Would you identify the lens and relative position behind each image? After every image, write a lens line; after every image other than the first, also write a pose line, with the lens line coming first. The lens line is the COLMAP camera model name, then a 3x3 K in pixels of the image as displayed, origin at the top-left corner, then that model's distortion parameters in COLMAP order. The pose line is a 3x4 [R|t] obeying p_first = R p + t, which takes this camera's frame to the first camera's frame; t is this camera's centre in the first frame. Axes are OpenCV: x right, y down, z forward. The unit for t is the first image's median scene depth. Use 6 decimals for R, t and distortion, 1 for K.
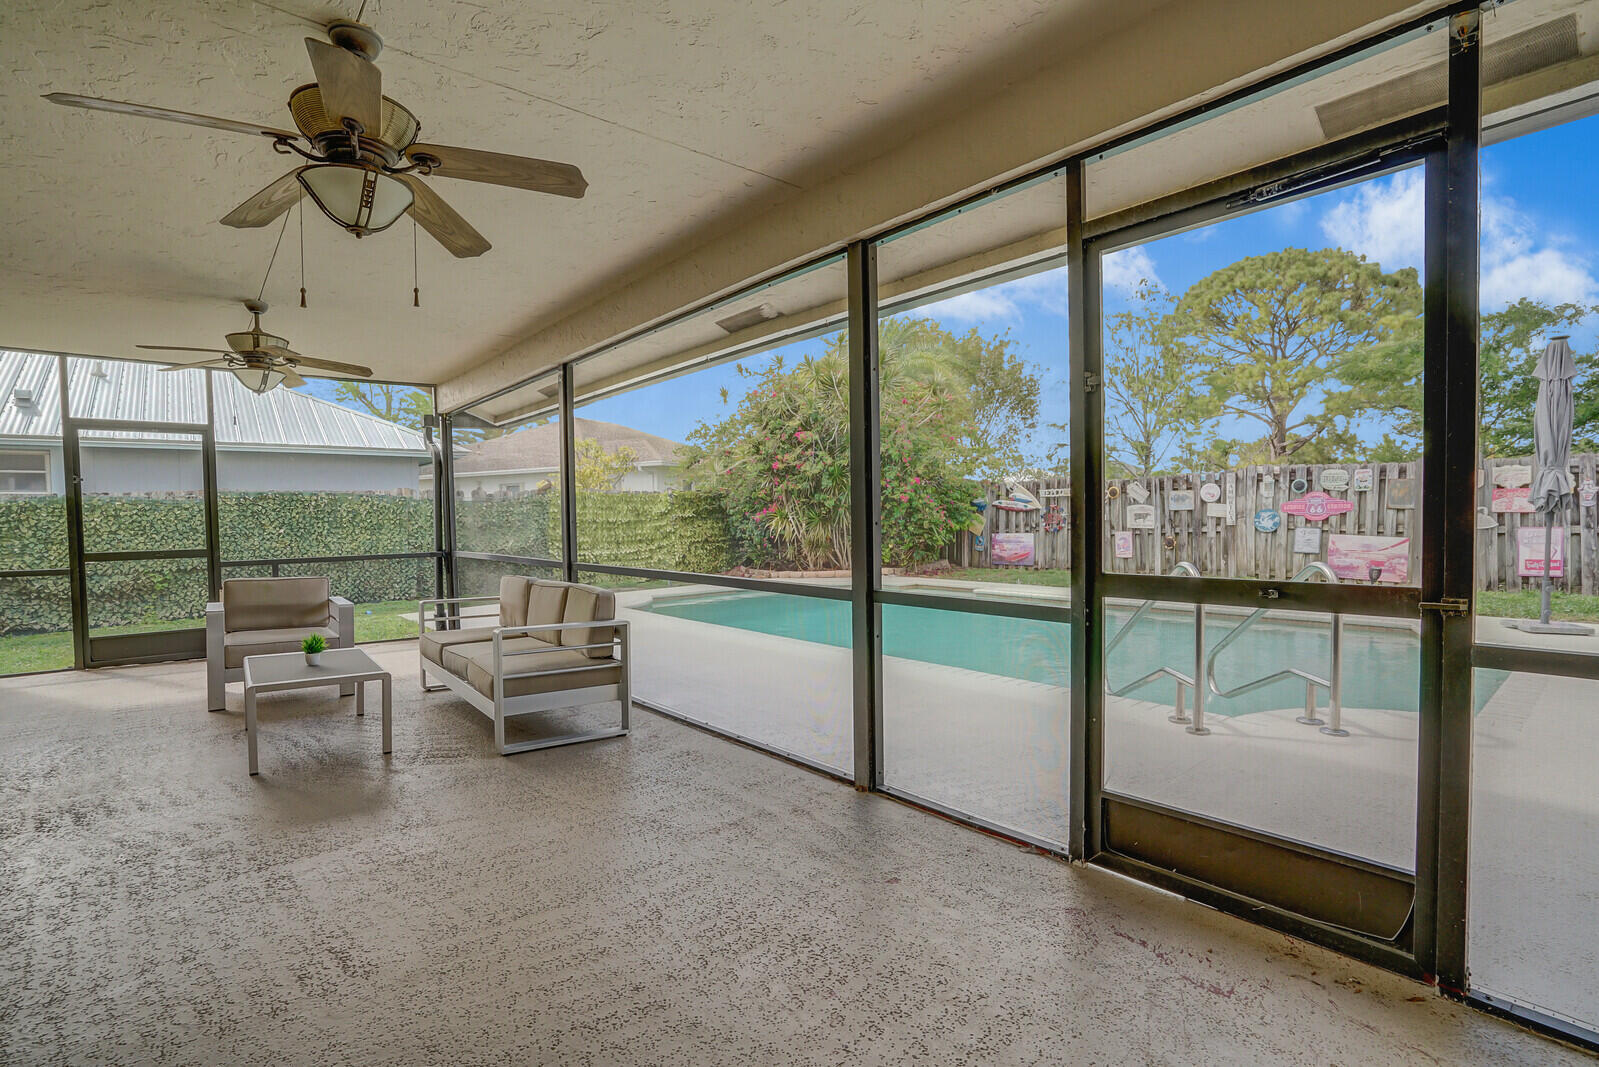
lens RADIAL K [[753.3, 0, 795.3], [0, 753.3, 539.3], [0, 0, 1]] dist [-0.065754, 0.027853]
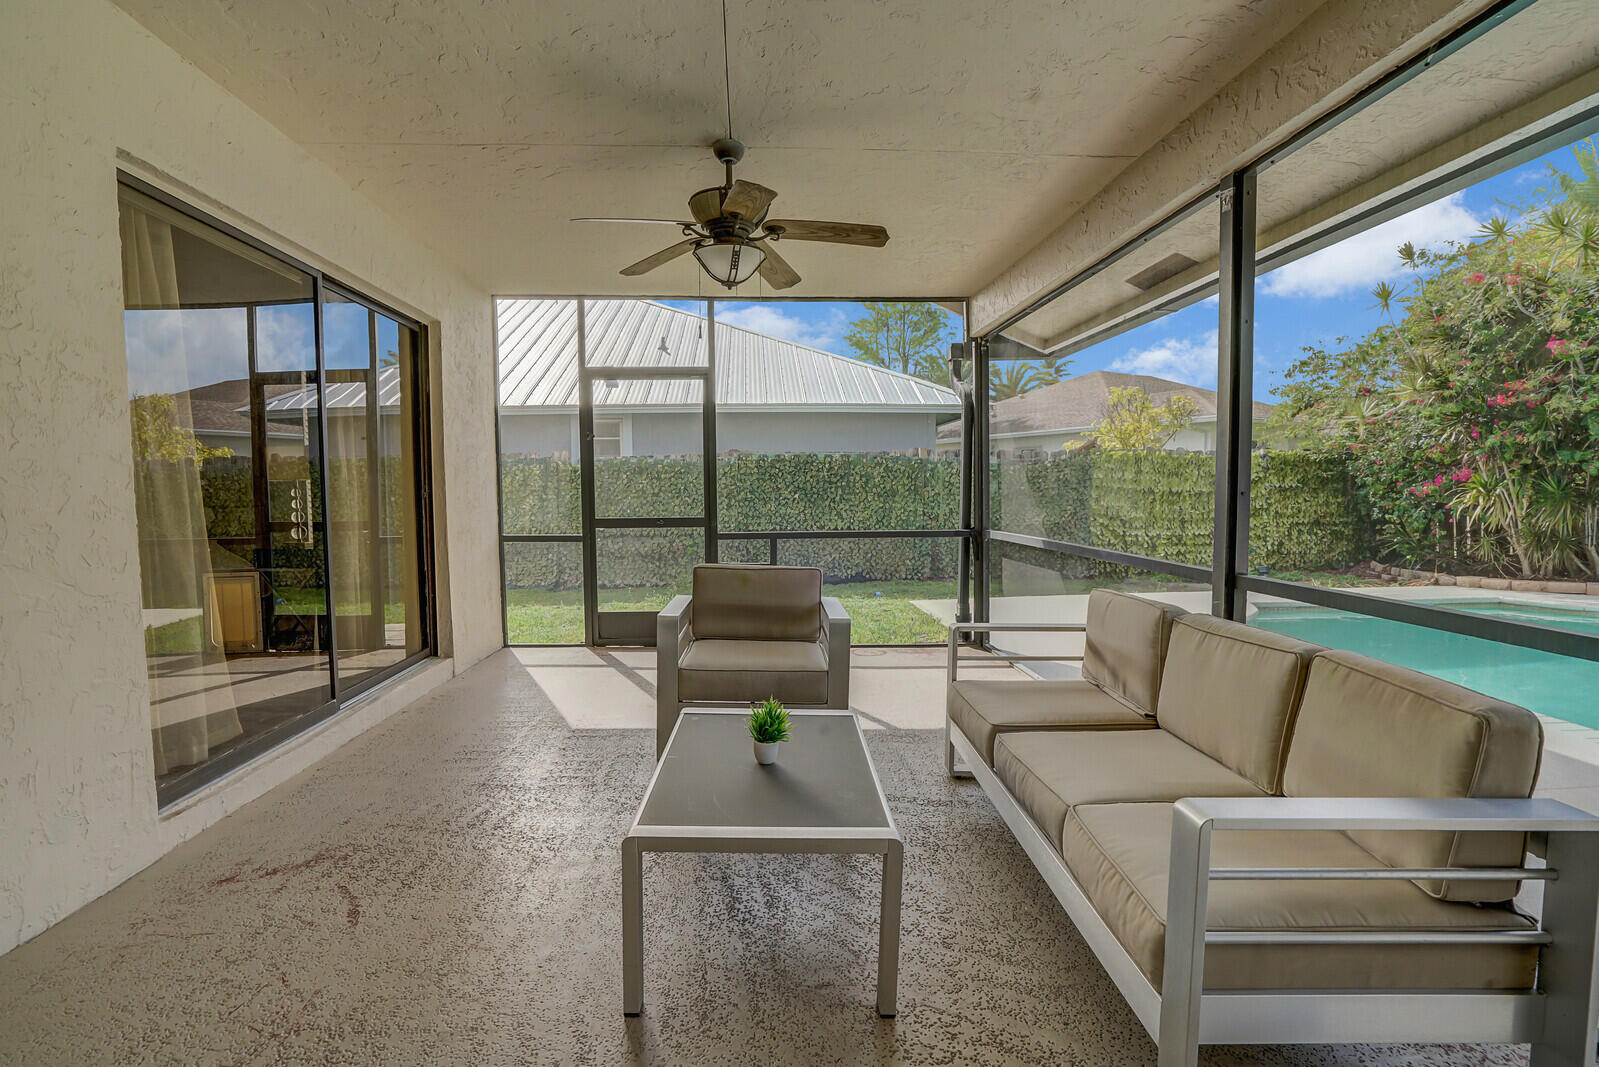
lens RADIAL K [[753.3, 0, 795.3], [0, 753.3, 539.3], [0, 0, 1]] dist [-0.065754, 0.027853]
pose [[0.801474, 0.052070, -0.595759, -0.168565], [-0.027006, 0.998337, 0.050924, -0.006523], [0.597420, -0.024726, 0.801547, 0.299456]]
